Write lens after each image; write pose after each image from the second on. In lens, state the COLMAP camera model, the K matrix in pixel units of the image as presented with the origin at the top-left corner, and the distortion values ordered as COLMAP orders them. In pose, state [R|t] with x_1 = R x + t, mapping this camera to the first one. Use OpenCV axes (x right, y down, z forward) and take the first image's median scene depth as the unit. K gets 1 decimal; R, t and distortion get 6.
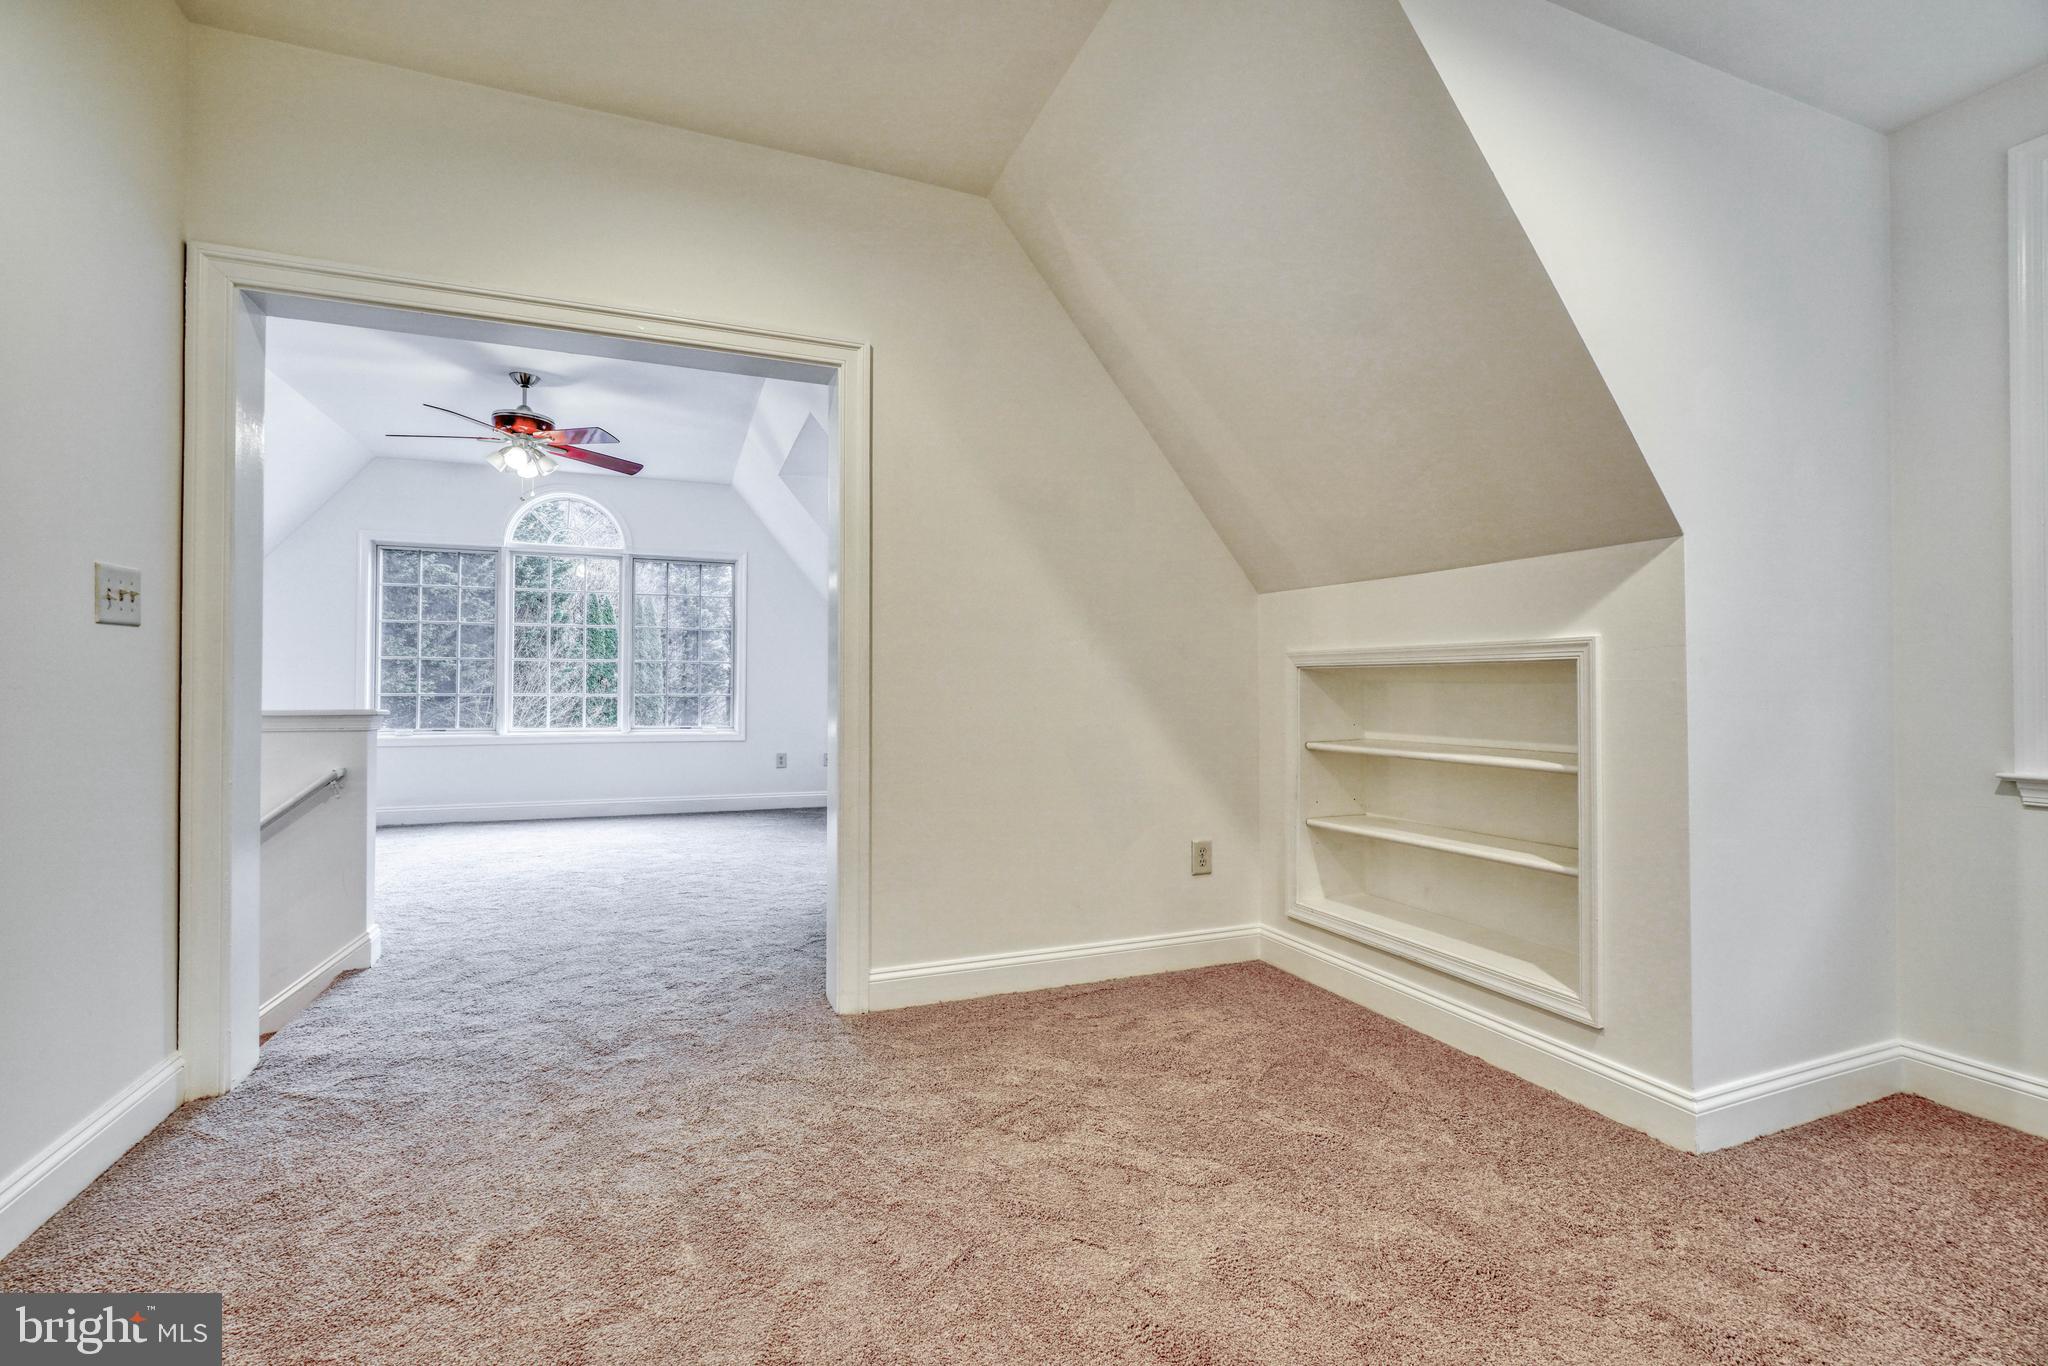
lens RADIAL K [[921.6, 0, 1021.2], [0, 921.6, 659.1], [0, 0, 1]] dist [-0.011988, 0.006146]
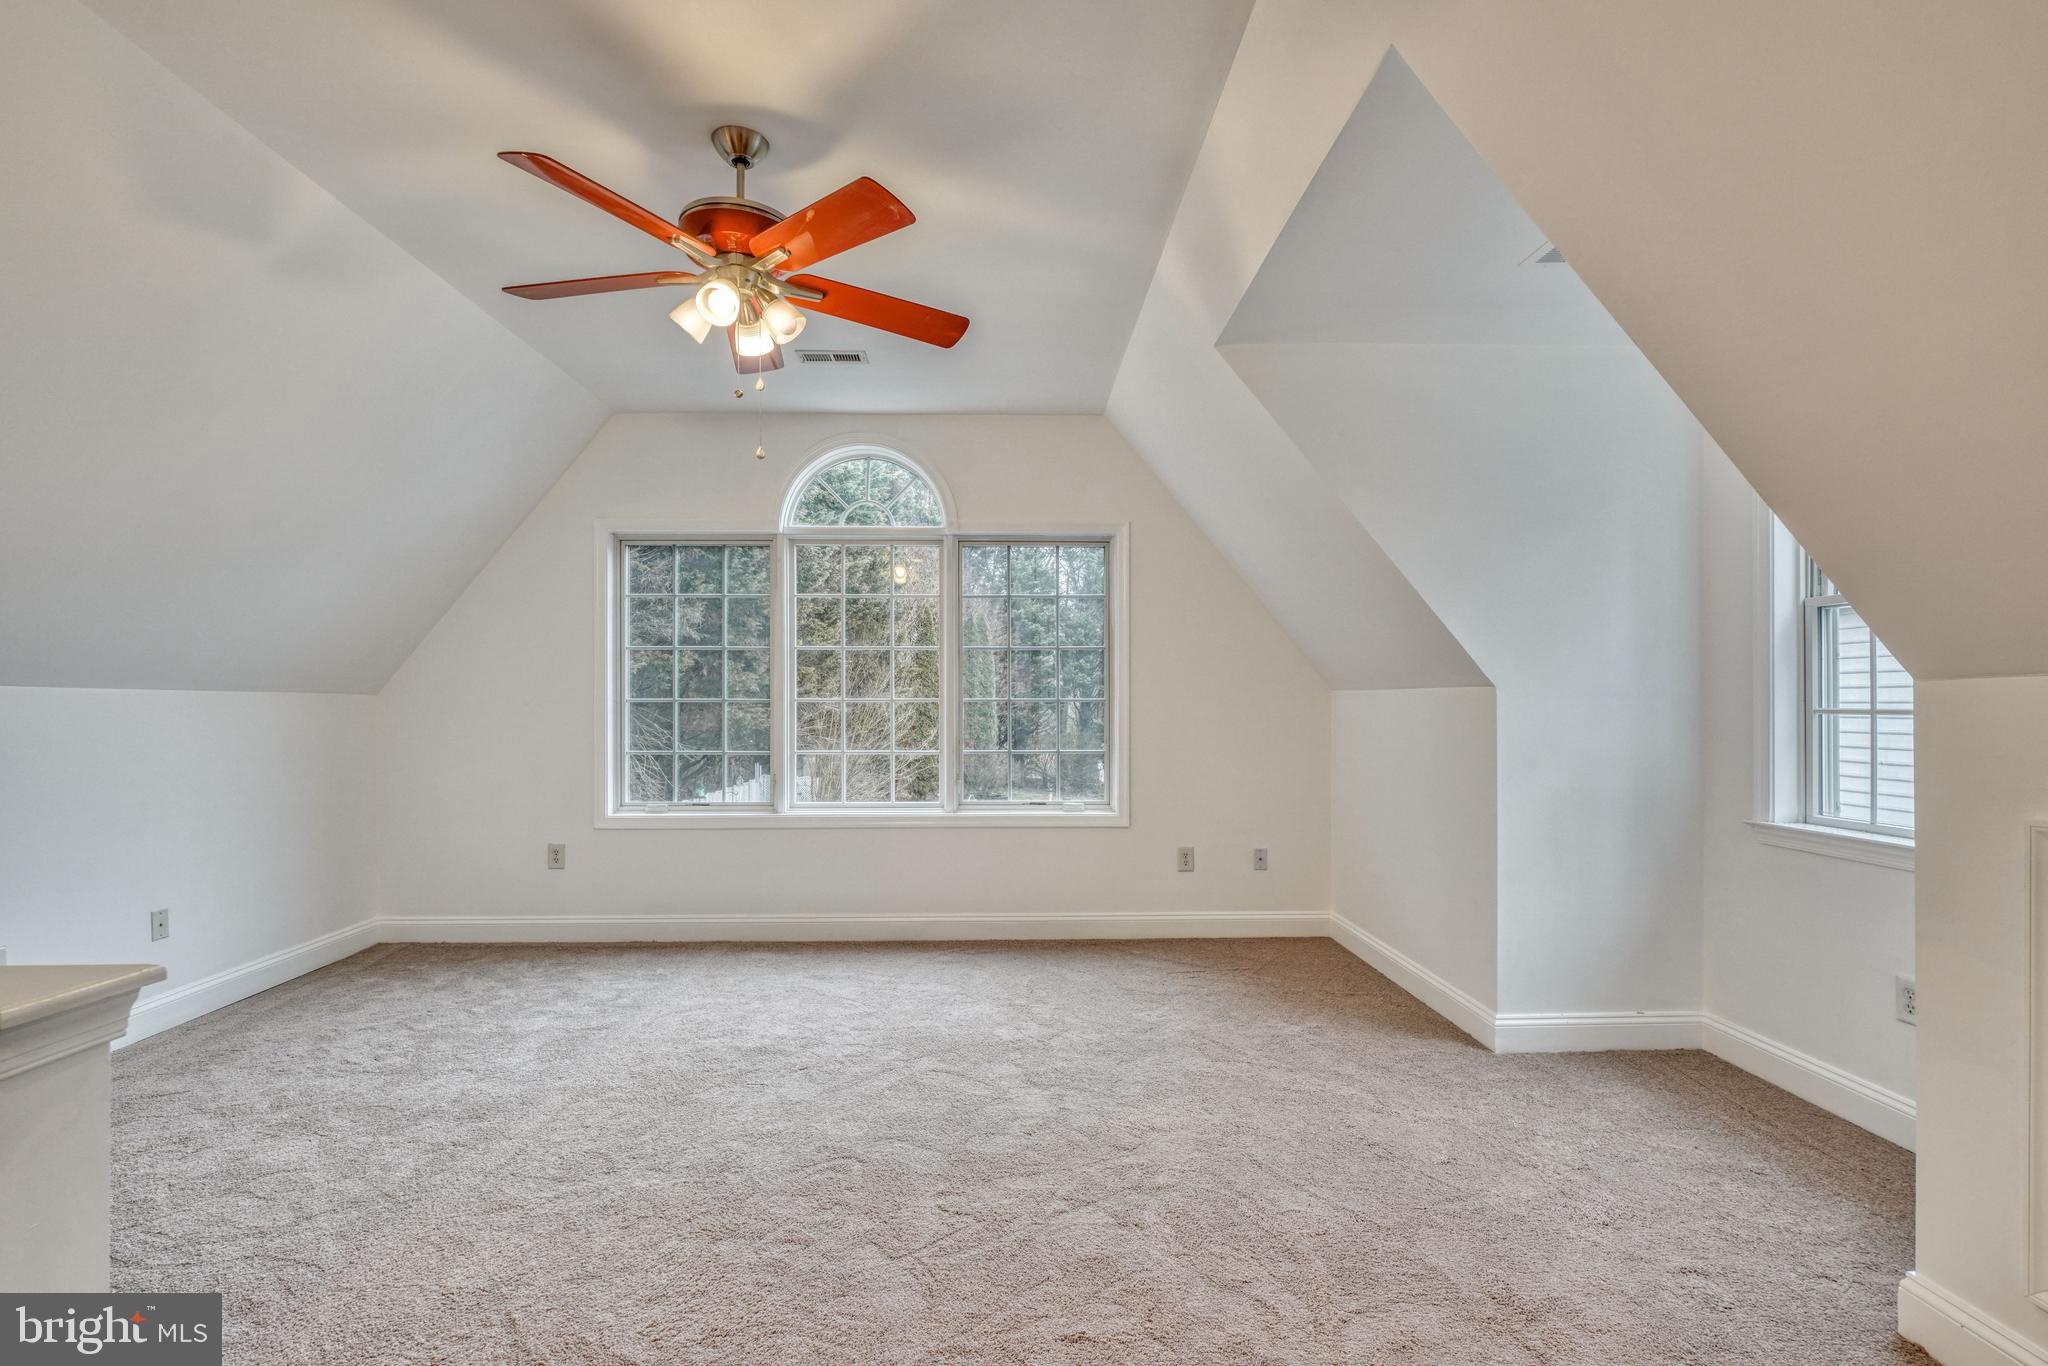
lens RADIAL K [[921.6, 0, 1021.2], [0, 921.6, 659.1], [0, 0, 1]] dist [-0.011988, 0.006146]
pose [[0.942224, -0.018282, -0.334484, -0.168119], [0.013762, 0.999779, -0.015879, -0.016403], [0.334700, 0.010358, 0.942268, 0.412438]]
